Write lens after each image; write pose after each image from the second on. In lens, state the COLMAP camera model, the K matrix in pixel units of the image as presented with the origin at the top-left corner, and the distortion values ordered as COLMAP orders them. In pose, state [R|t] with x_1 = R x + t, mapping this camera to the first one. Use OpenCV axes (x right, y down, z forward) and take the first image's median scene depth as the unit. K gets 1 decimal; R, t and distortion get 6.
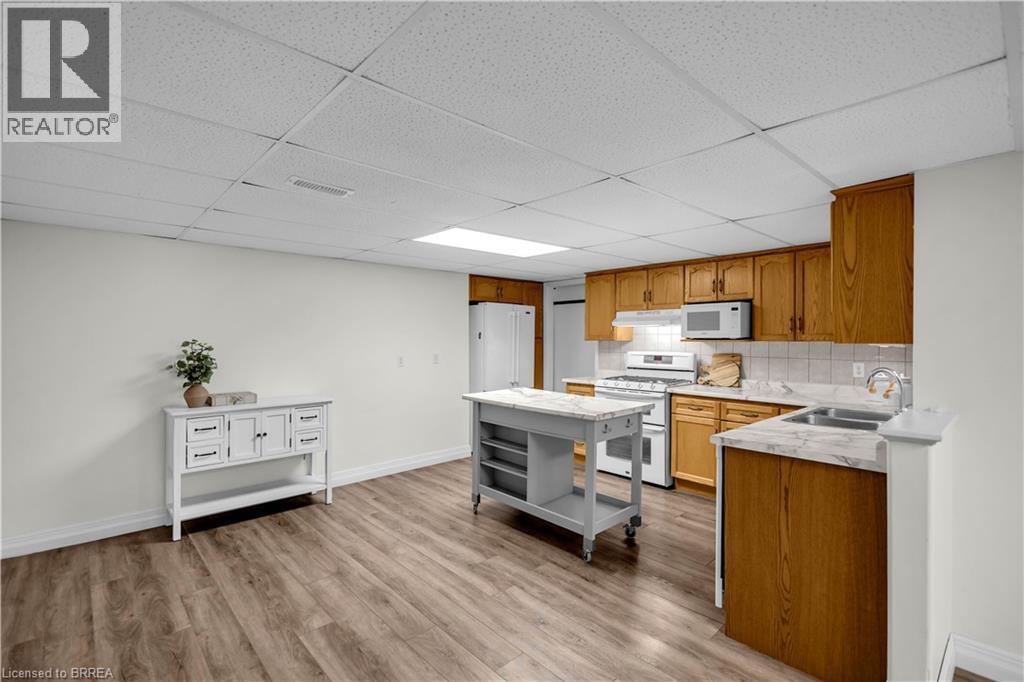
lens RADIAL K [[469.8, 0, 510.9], [0, 469.8, 336.7], [0, 0, 1]] dist [0.007576, 0.000101]
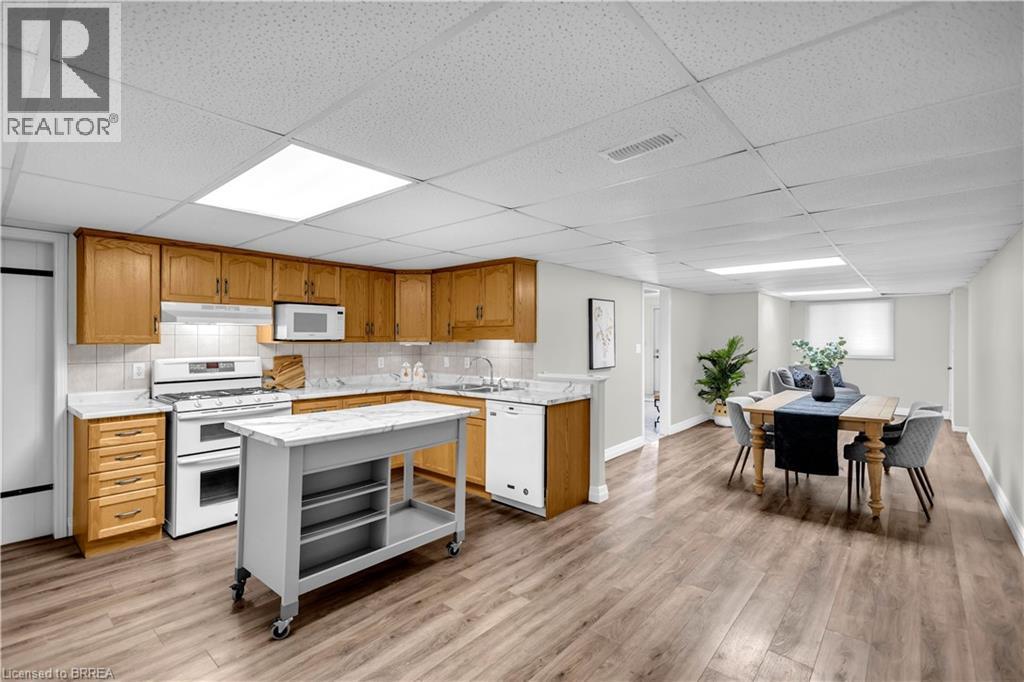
lens RADIAL K [[469.8, 0, 510.9], [0, 469.8, 336.7], [0, 0, 1]] dist [0.007576, 0.000101]
pose [[-0.111353, 0.003767, 0.993774, -0.667819], [-0.002998, 0.999987, -0.004127, -0.000771], [-0.993776, -0.003439, -0.111340, 0.751647]]
